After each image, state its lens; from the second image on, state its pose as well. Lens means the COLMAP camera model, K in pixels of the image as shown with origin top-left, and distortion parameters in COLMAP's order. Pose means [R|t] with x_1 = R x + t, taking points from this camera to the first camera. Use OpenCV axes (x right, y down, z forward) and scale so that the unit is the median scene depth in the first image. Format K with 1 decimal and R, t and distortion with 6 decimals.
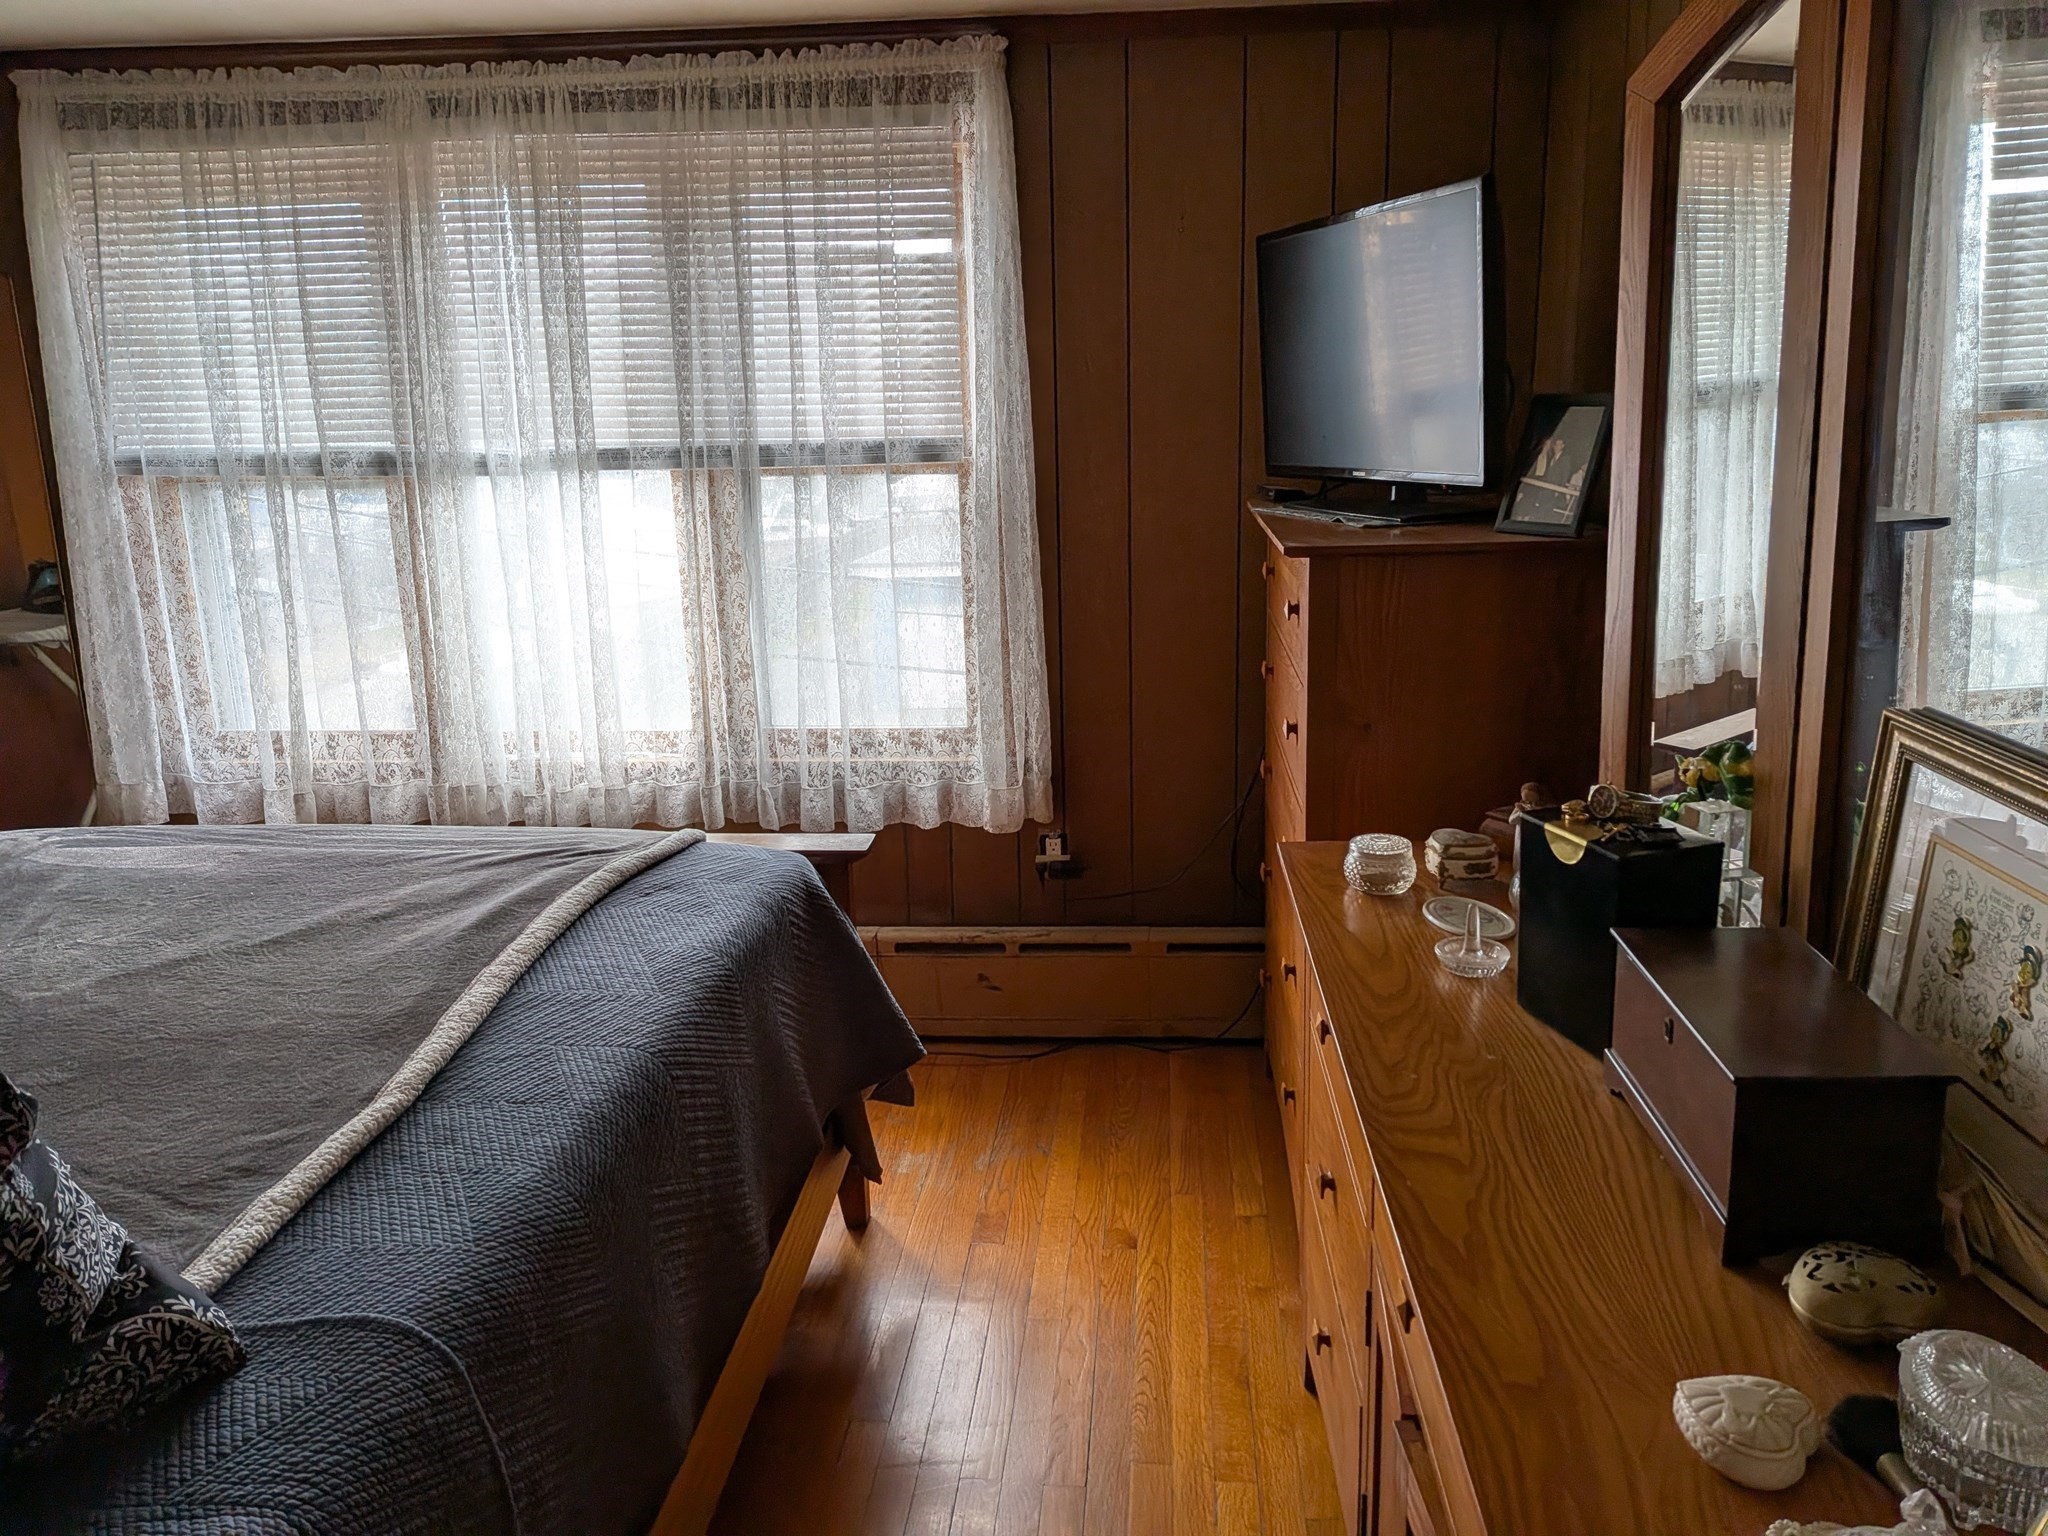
lens RADIAL K [[1489.3, 0, 1065.5], [0, 1489.3, 770.2], [0, 0, 1]] dist [0.061520, -0.086821]
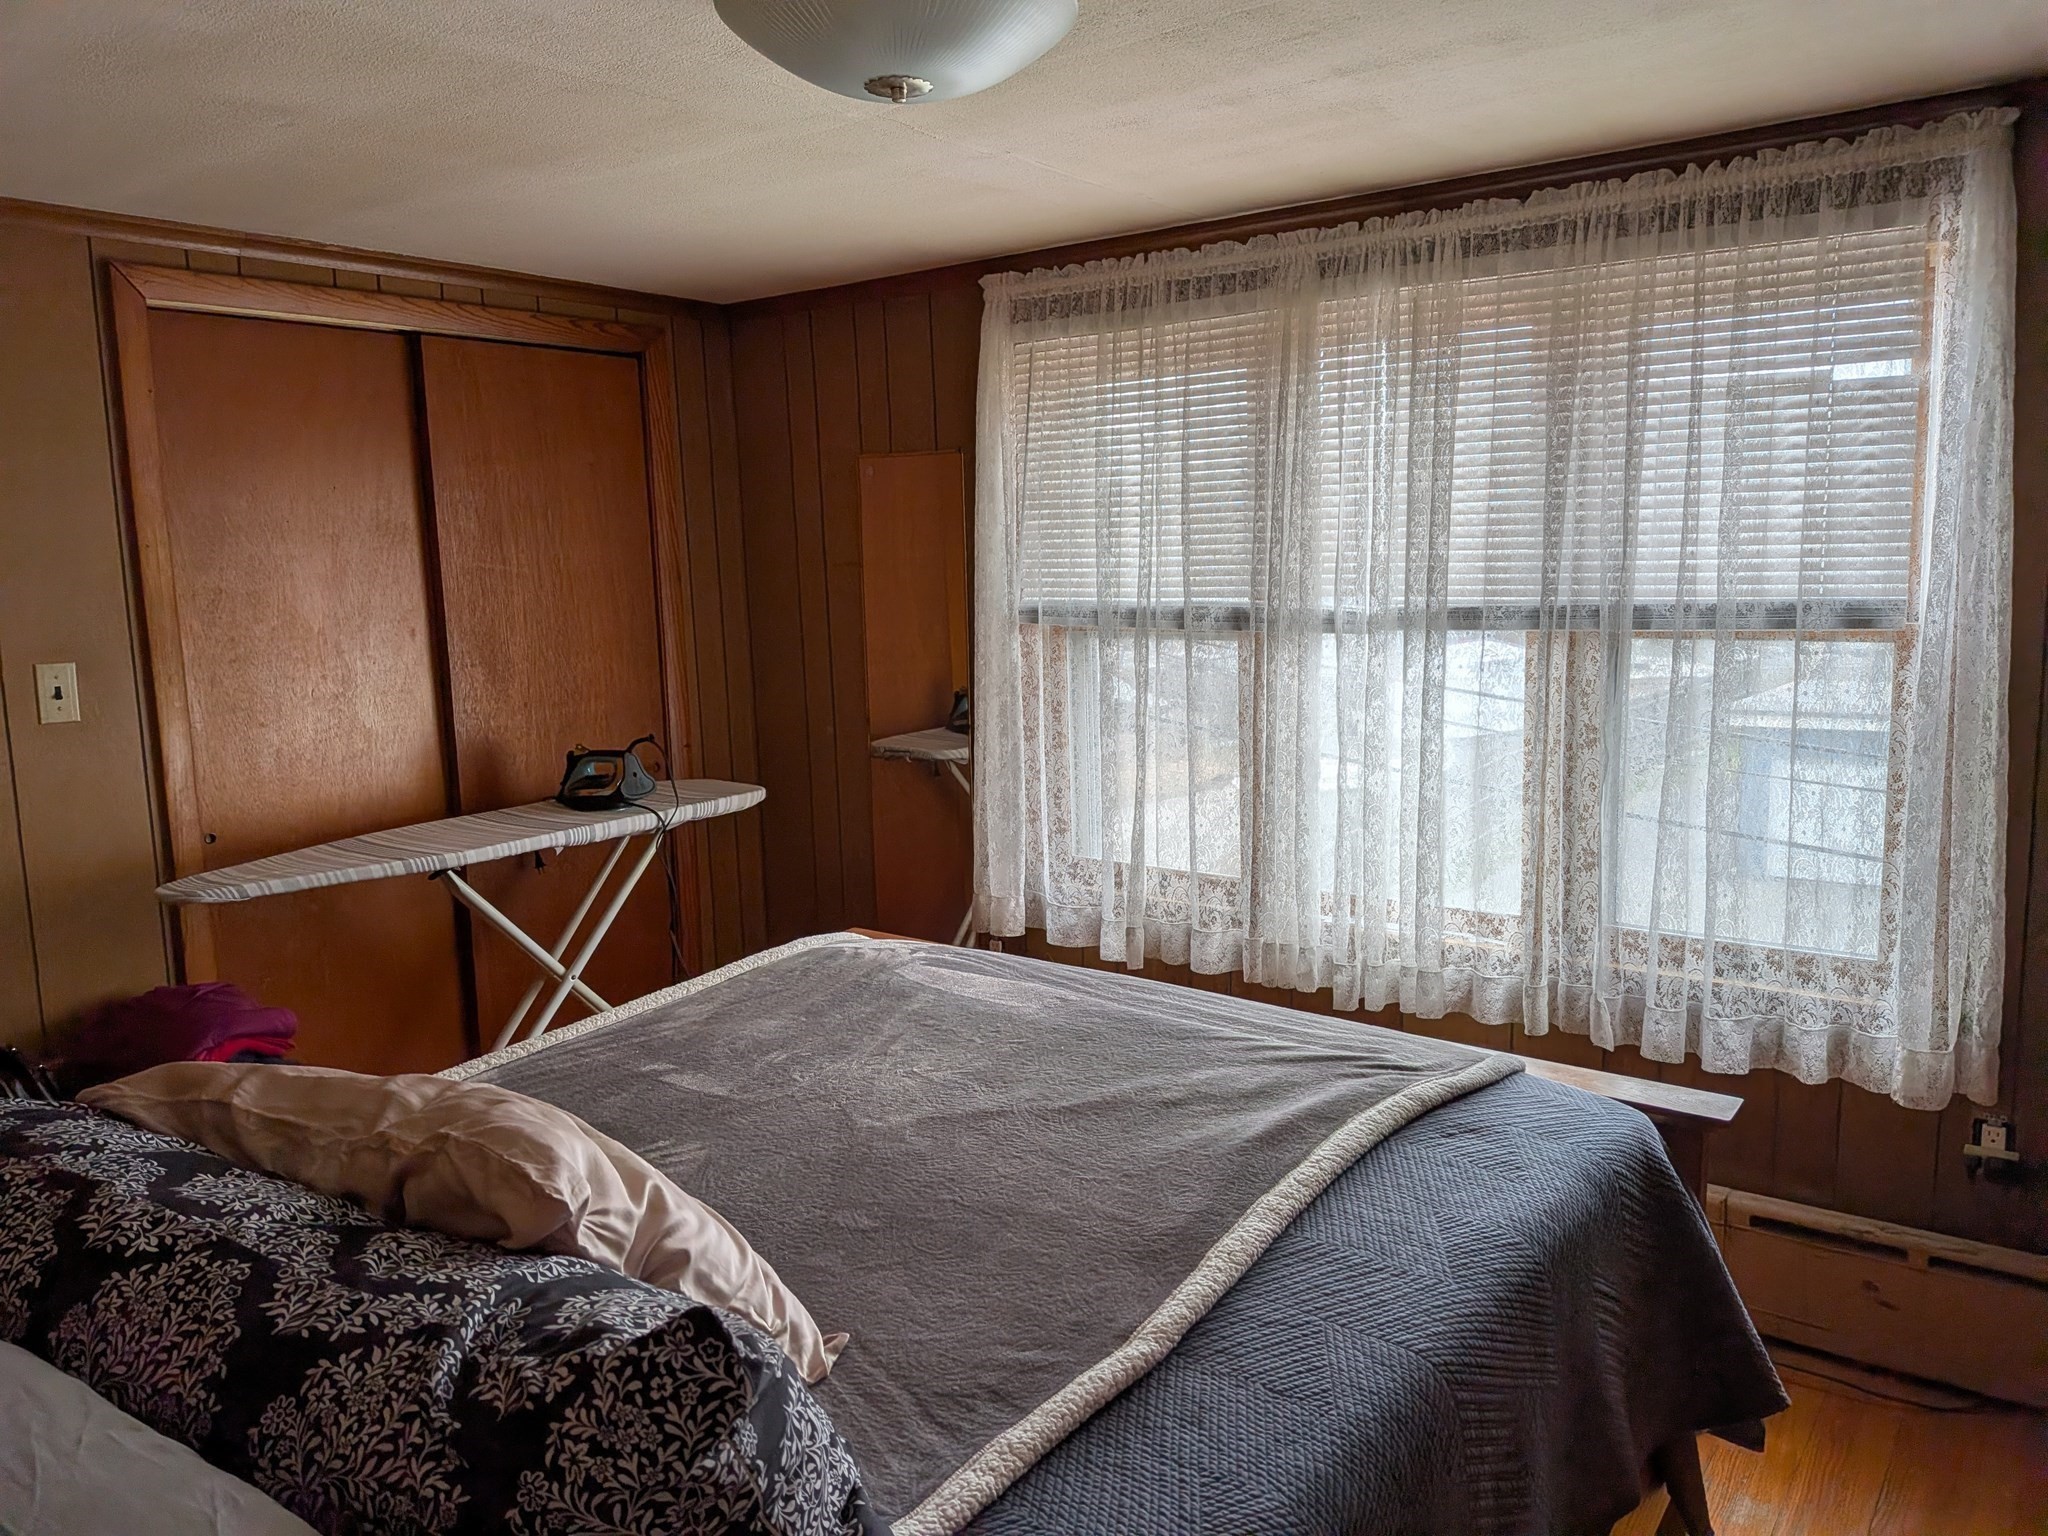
lens RADIAL K [[1490.8, 0, 1024.0], [0, 1490.8, 768.0], [0, 0, 1]] dist [0.041181, -0.082545]
pose [[0.840482, 0.073118, -0.536883, -0.029562], [-0.118955, 0.991580, -0.051180, -0.037826], [0.528620, 0.106881, 0.842103, 0.093907]]
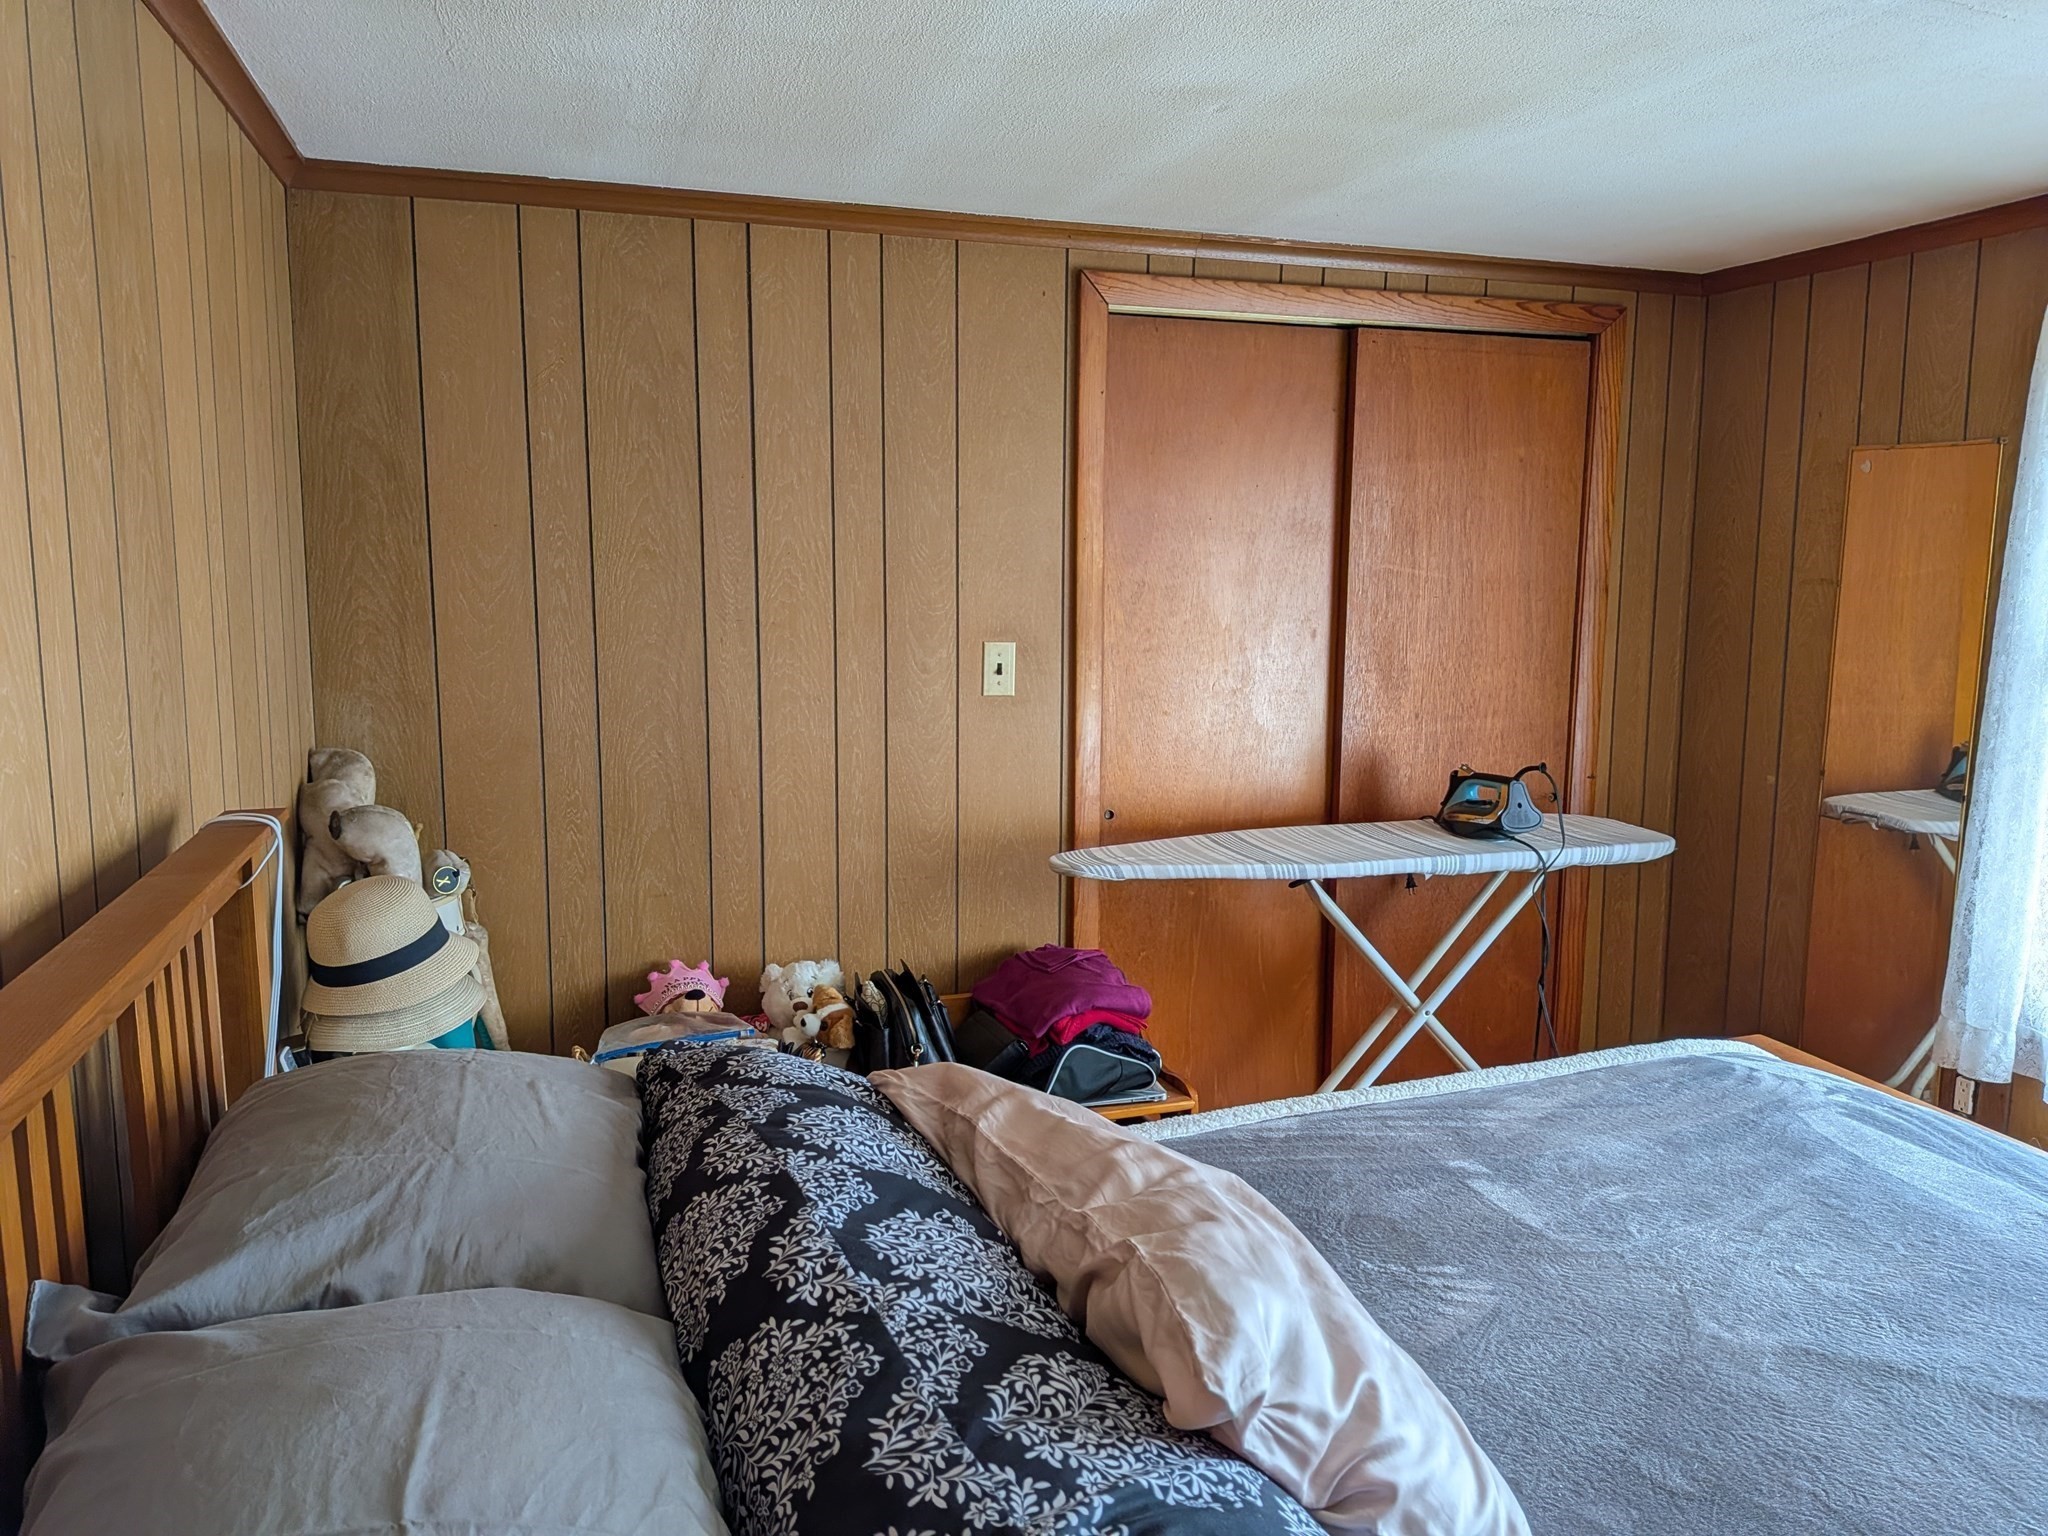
lens RADIAL K [[1506.5, 0, 1023.8], [0, 1506.5, 773.1], [0, 0, 1]] dist [0.074730, -0.125393]
pose [[0.379251, 0.151431, -0.912818, -0.084113], [-0.239079, 0.969055, 0.061430, -0.065118], [0.893873, 0.194939, 0.403719, 0.186781]]
